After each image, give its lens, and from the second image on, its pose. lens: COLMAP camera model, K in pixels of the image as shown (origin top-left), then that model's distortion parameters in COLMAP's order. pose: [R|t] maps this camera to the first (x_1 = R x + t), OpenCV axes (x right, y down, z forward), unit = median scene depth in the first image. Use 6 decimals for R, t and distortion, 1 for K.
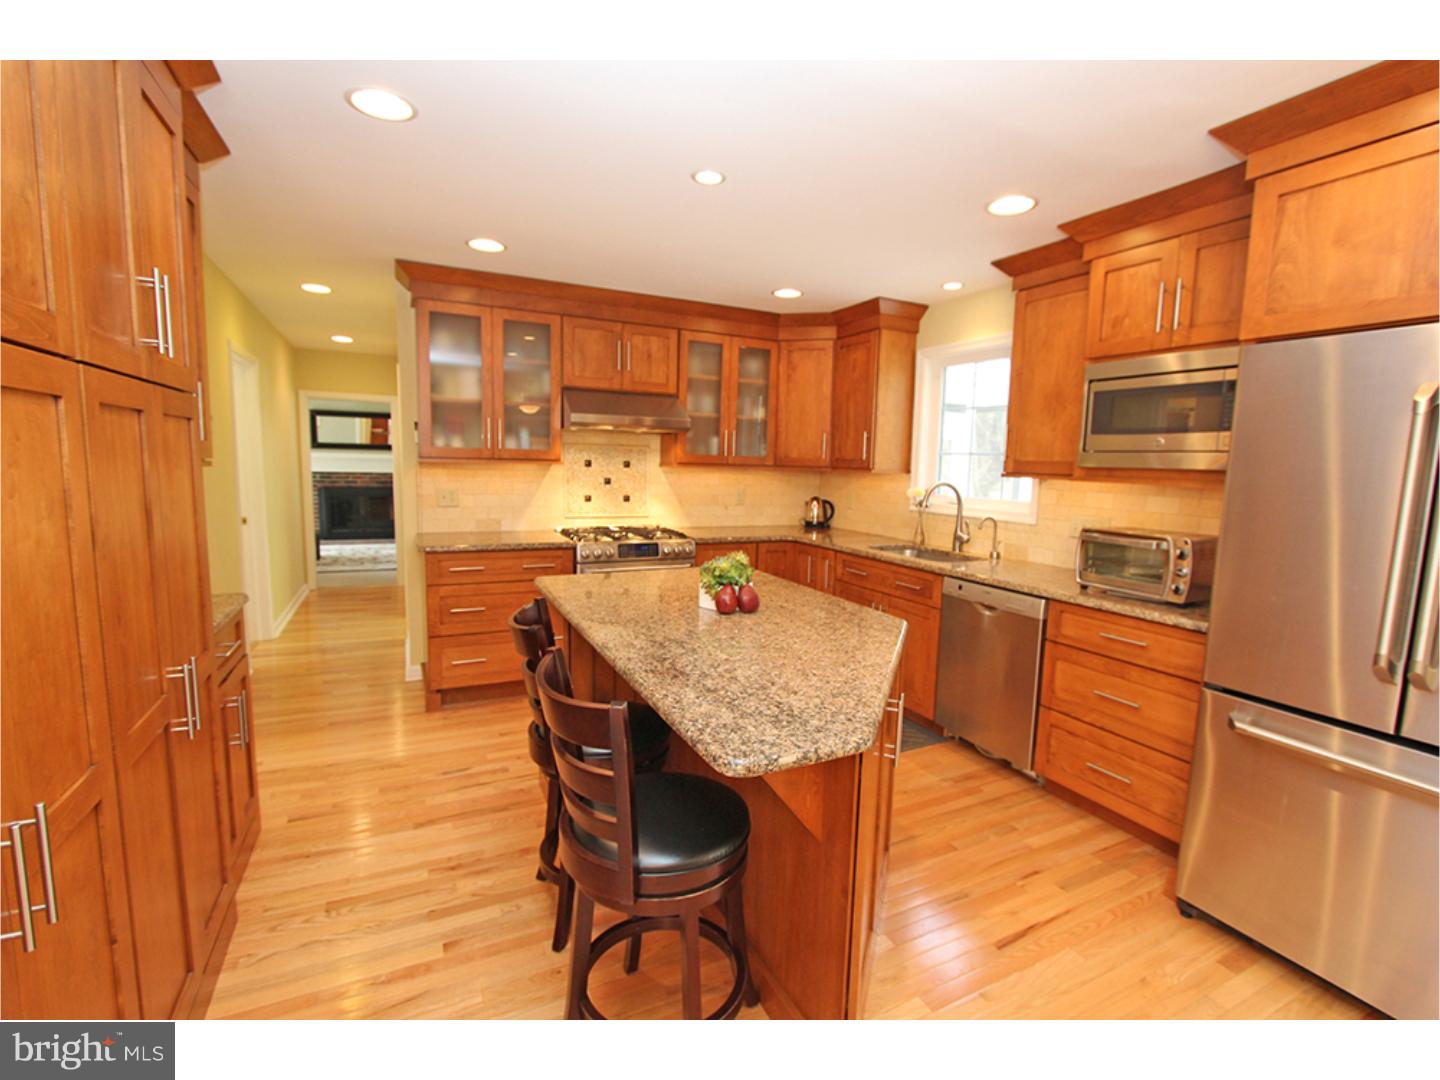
lens RADIAL K [[658.1, 0, 719.8], [0, 658.1, 541.2], [0, 0, 1]] dist [-0.018292, 0.001436]
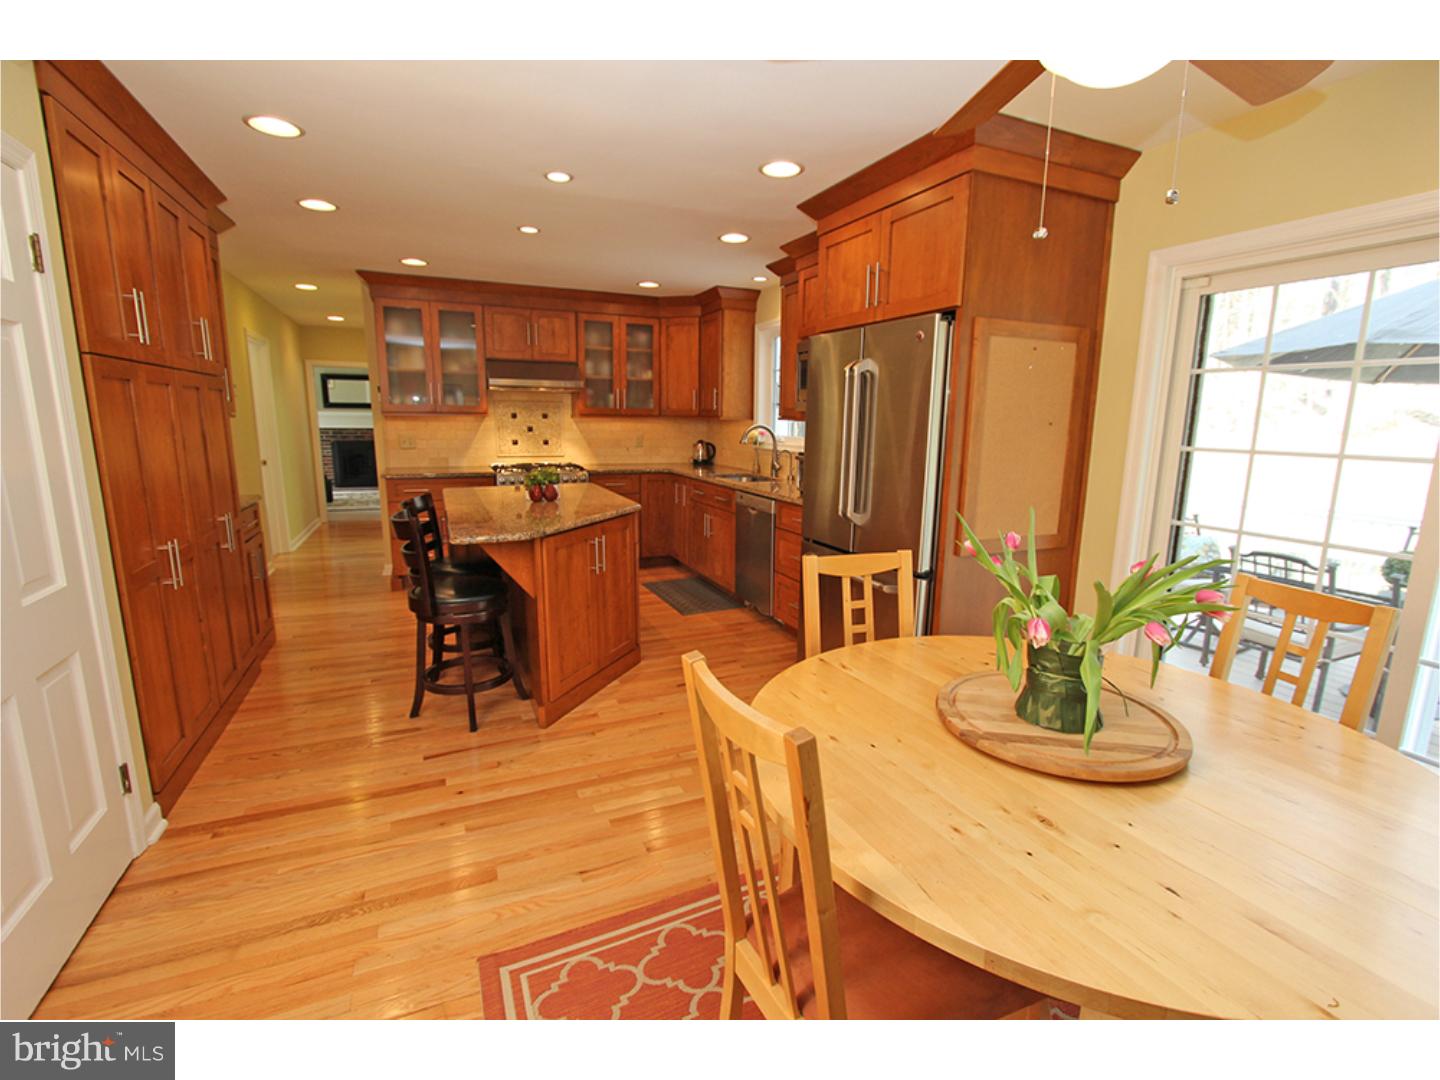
lens RADIAL K [[658.1, 0, 719.5], [0, 658.1, 541.7], [0, 0, 1]] dist [-0.018292, 0.001436]
pose [[0.999305, -0.005178, -0.036911, 0.275270], [0.007627, 0.997755, 0.066541, 0.053221], [0.036483, -0.066776, 0.997101, -0.339403]]
